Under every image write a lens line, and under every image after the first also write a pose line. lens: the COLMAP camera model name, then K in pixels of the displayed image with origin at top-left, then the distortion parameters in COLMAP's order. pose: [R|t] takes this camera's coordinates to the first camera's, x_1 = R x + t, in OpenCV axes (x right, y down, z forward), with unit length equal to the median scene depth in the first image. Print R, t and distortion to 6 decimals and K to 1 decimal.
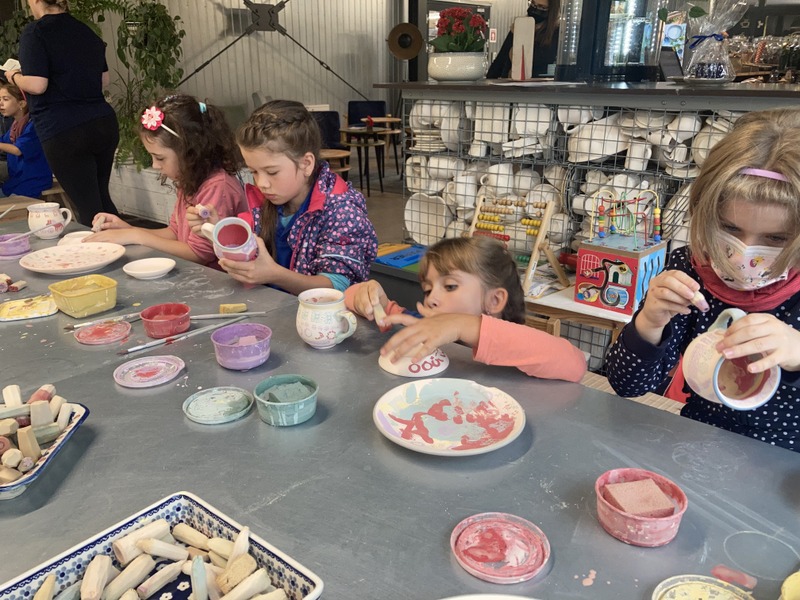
lens RADIAL K [[658.5, 0, 400.6], [0, 658.5, 301.2], [0, 0, 1]] dist [0.012951, -0.012850]
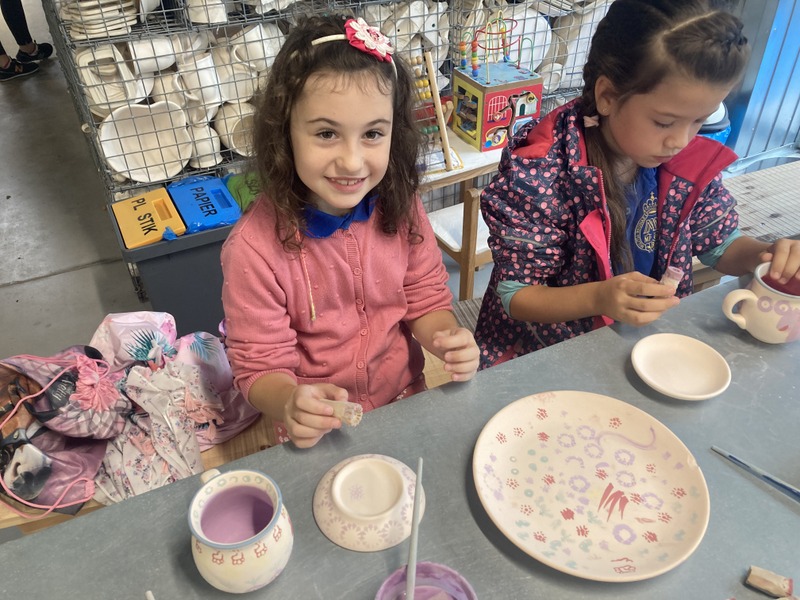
lens RADIAL K [[658.5, 0, 402.1], [0, 658.5, 301.0], [0, 0, 1]] dist [0.012951, -0.012850]
pose [[0.391411, -0.551877, 0.736363, -0.542503], [0.324832, 0.831555, 0.450556, -0.260811], [-0.860977, 0.062841, 0.504747, 0.588730]]
